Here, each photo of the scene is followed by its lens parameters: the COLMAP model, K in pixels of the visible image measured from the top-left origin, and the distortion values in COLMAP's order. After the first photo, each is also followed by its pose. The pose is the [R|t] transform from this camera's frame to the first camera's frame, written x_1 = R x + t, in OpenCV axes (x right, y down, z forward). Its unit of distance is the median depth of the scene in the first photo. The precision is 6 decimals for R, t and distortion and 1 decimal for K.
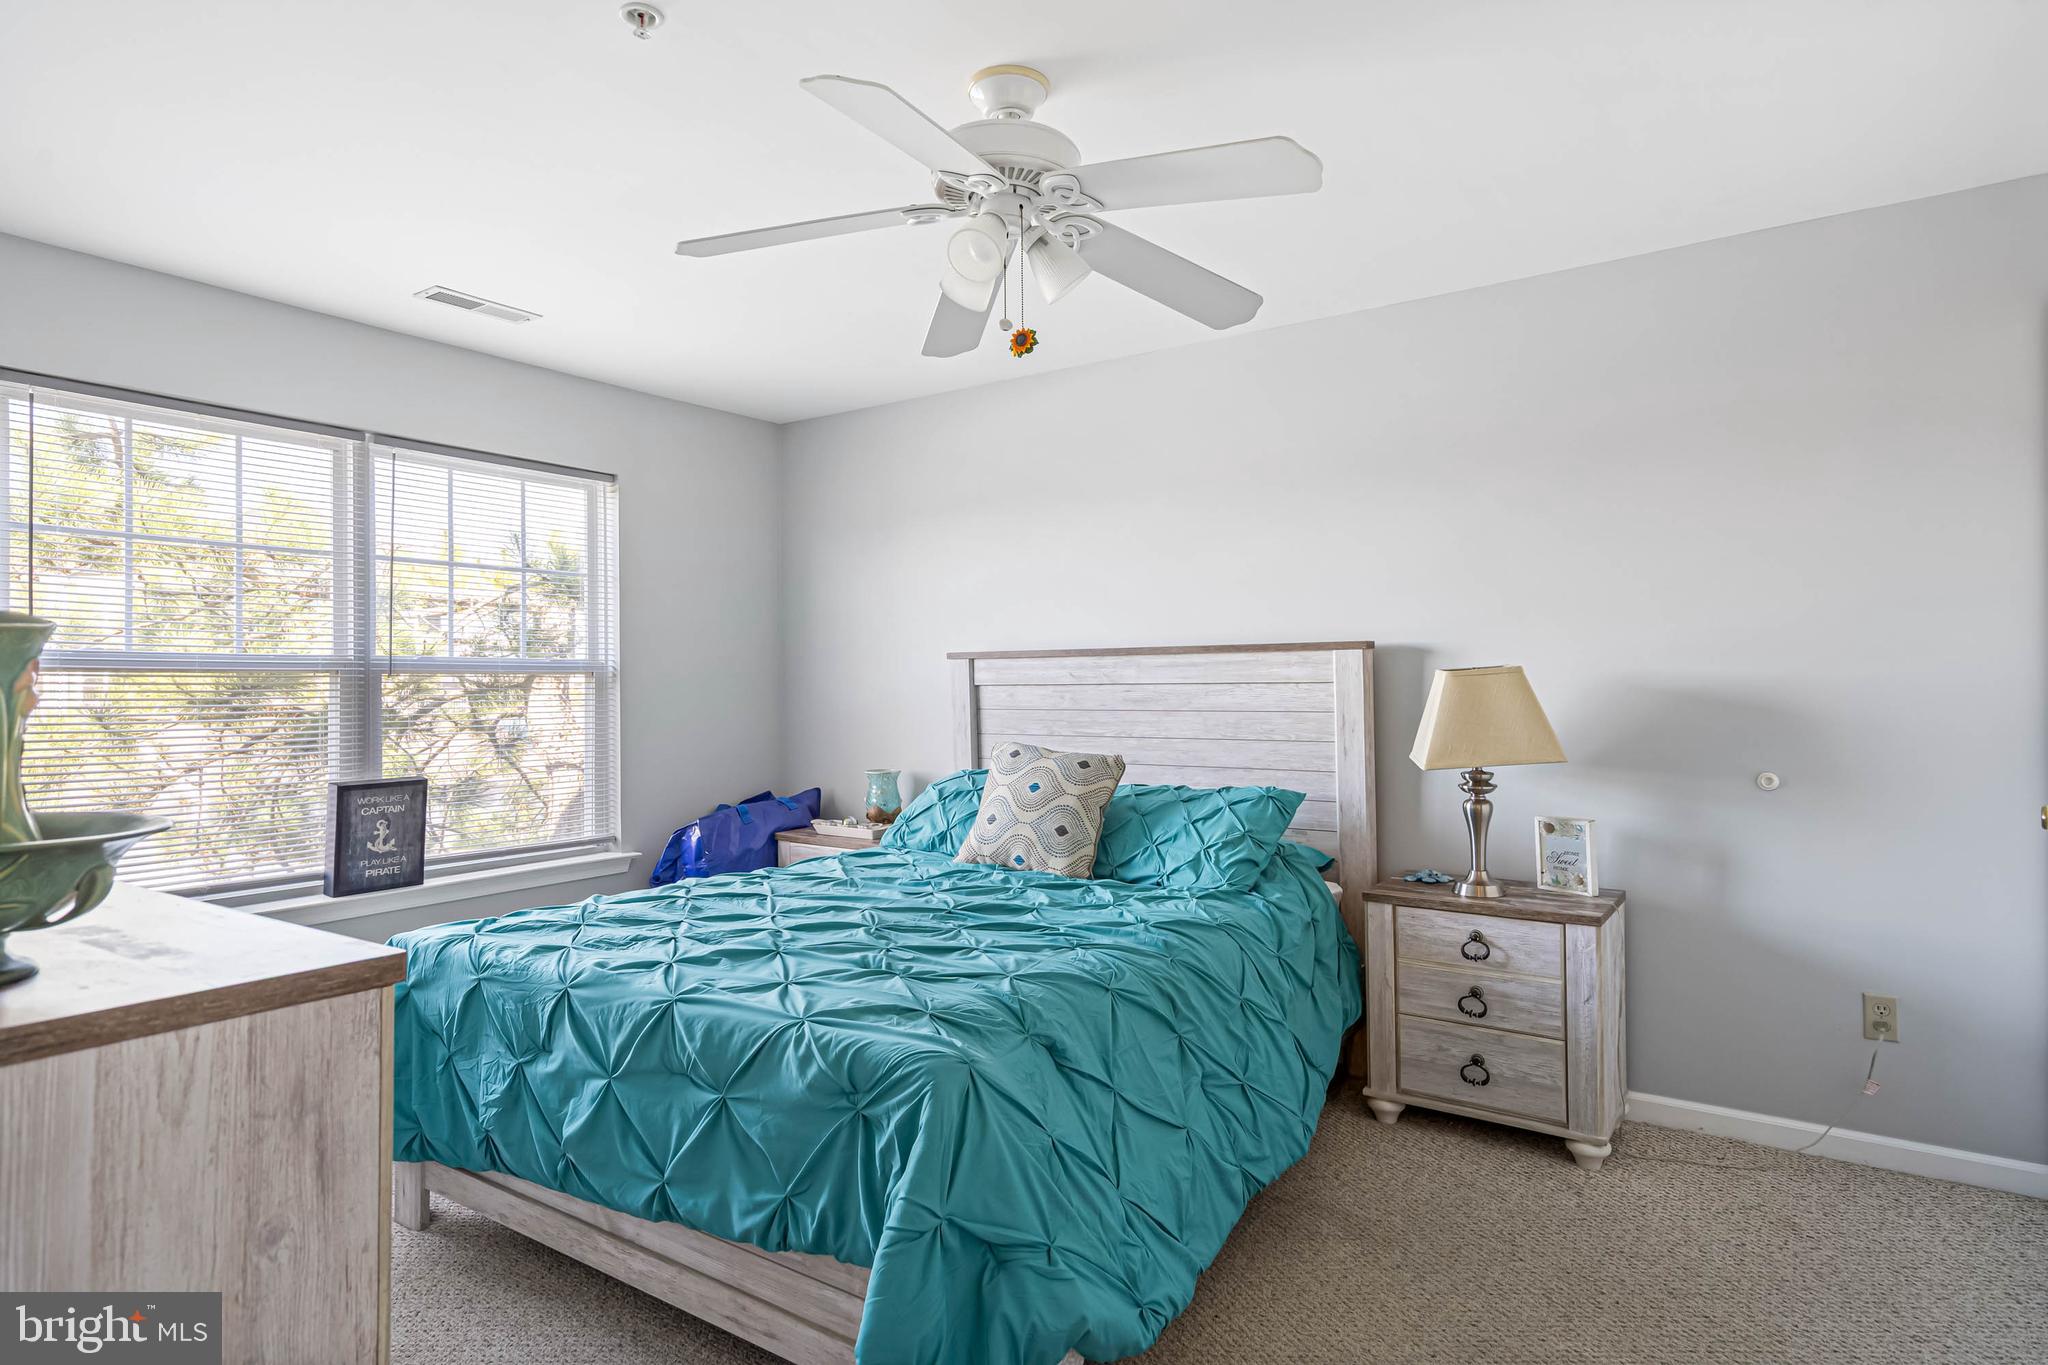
lens RADIAL K [[1180.1, 0, 1021.9], [0, 1180.1, 681.8], [0, 0, 1]] dist [0.007263, -0.000016]
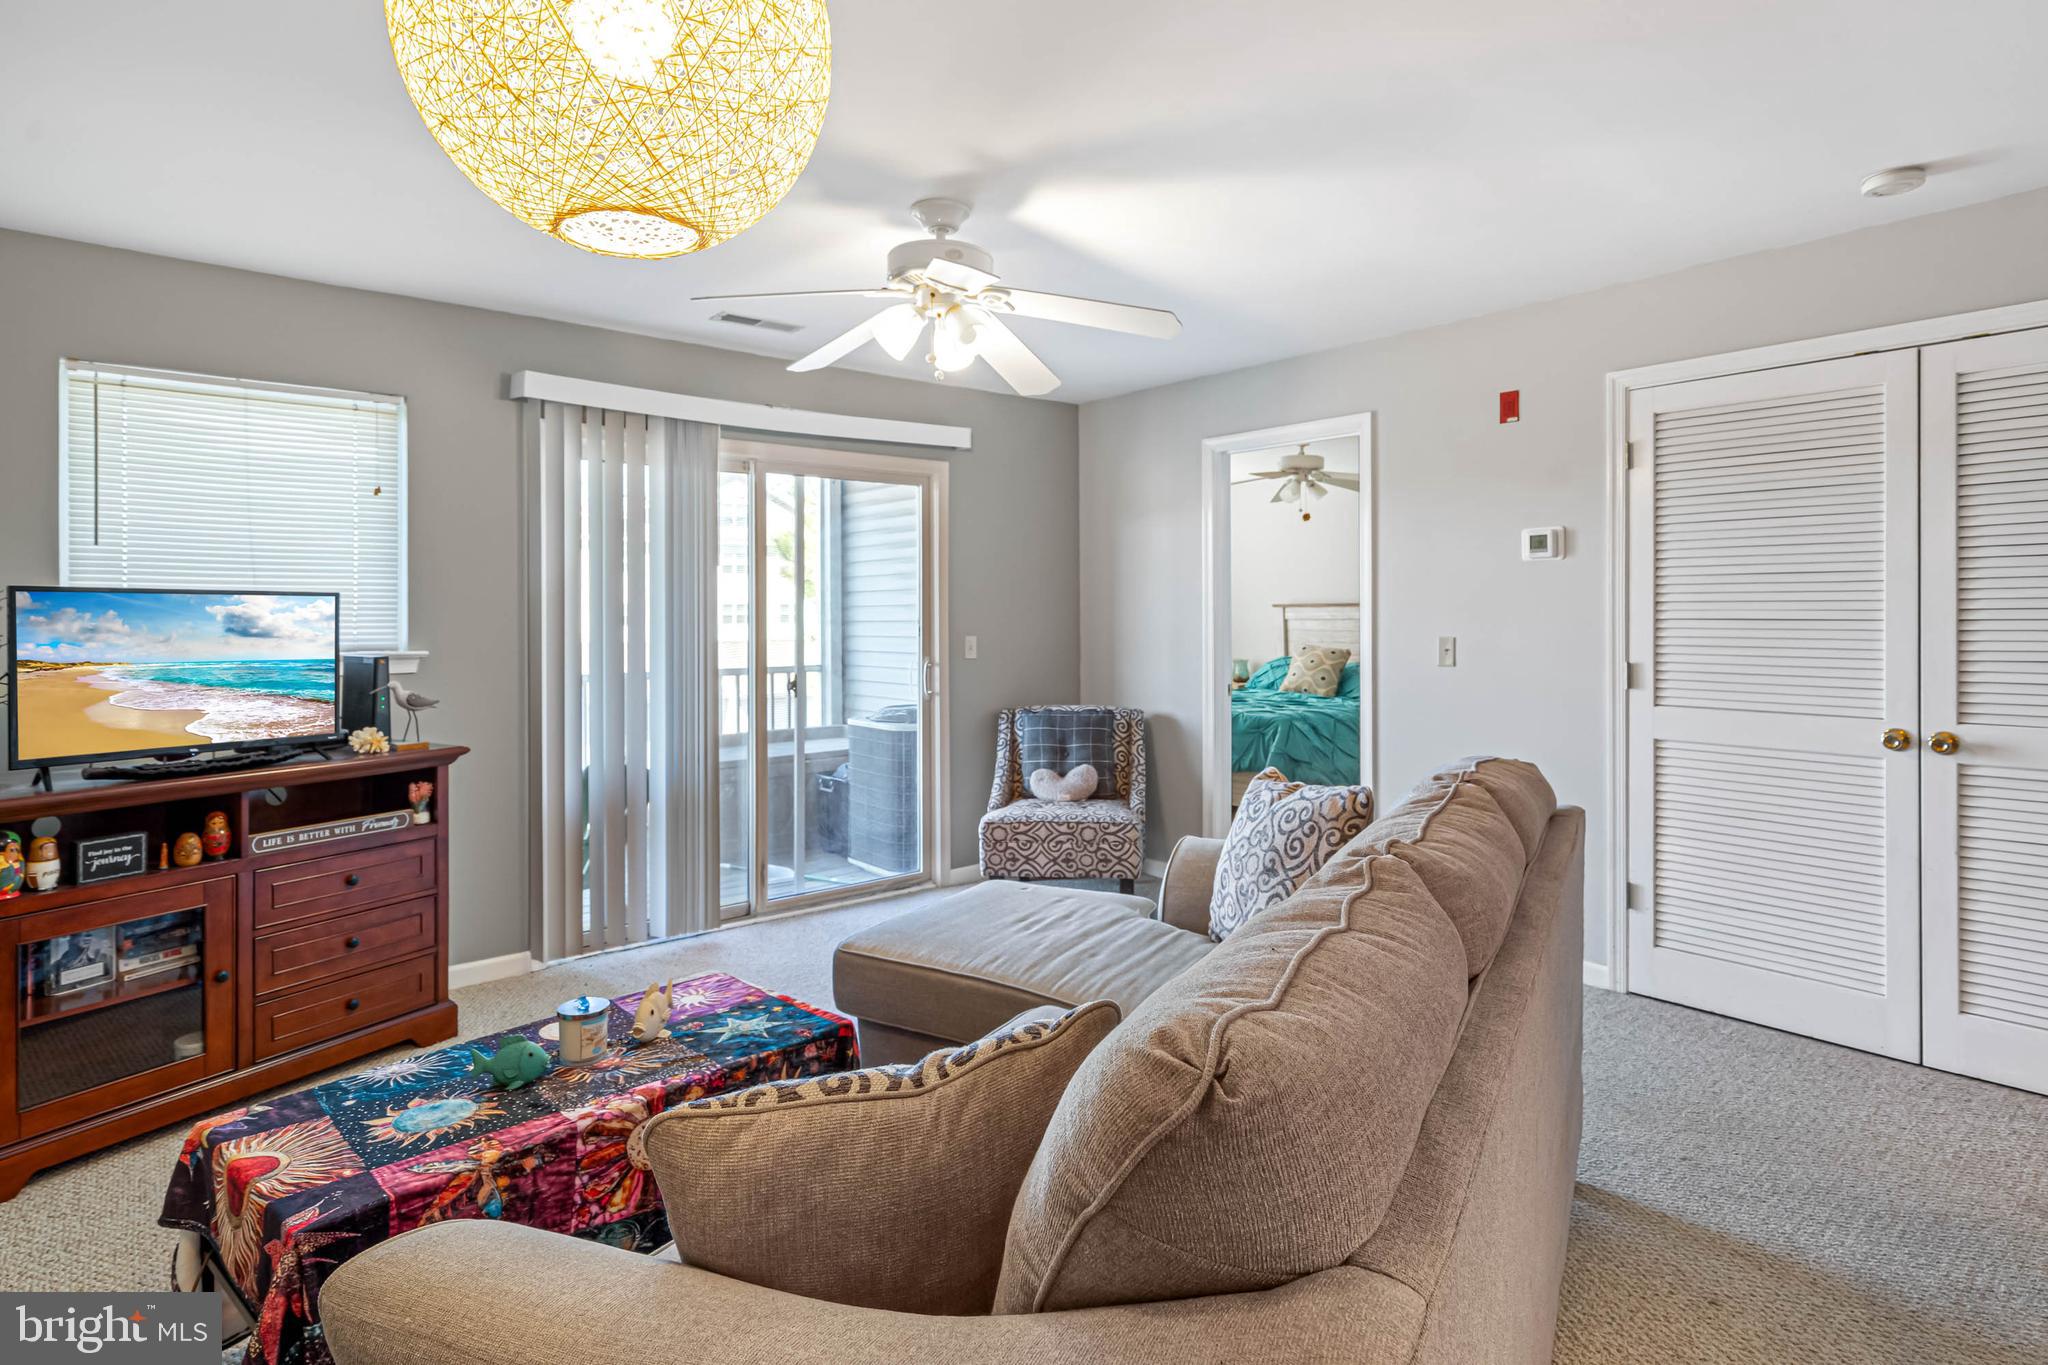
lens RADIAL K [[1078.3, 0, 1025.8], [0, 1078.3, 609.3], [0, 0, 1]] dist [0.003916, 0.004433]
pose [[0.966112, 0.002575, -0.258112, 0.012571], [-0.002574, 0.999997, 0.000344, -0.016443], [0.258112, 0.000332, 0.966115, -1.147693]]
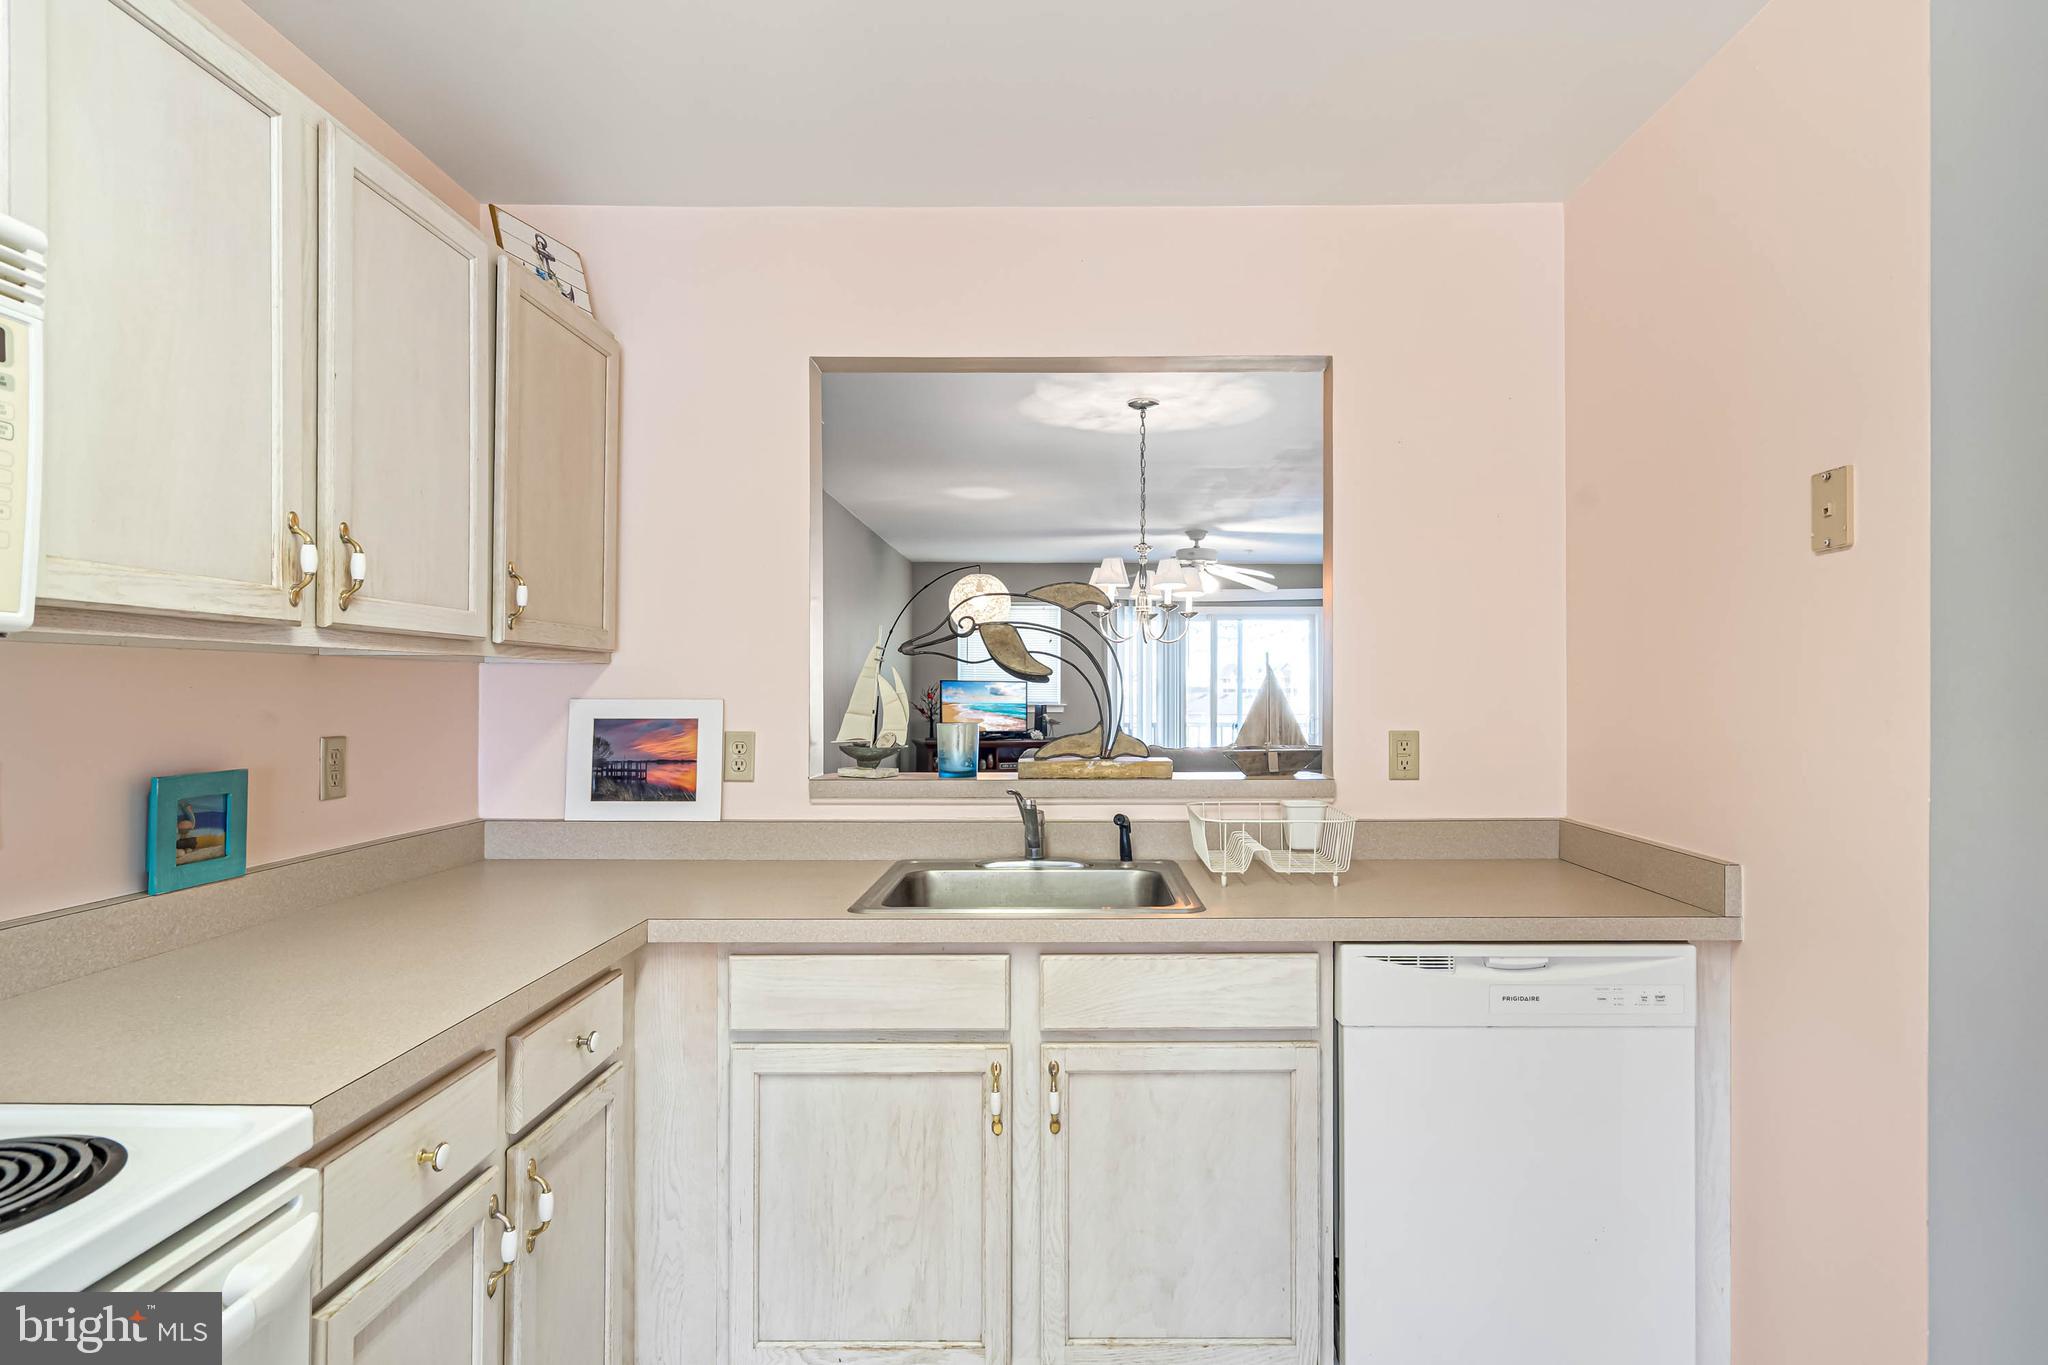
lens RADIAL K [[1055.5, 0, 1065.3], [0, 1055.5, 684.0], [0, 0, 1]] dist [-0.000462, 0.000404]
pose [[0.576706, 0.007630, -0.816916, 1.134244], [-0.007374, 0.999964, 0.004134, -0.030842], [0.816919, 0.003640, 0.576741, -1.695564]]
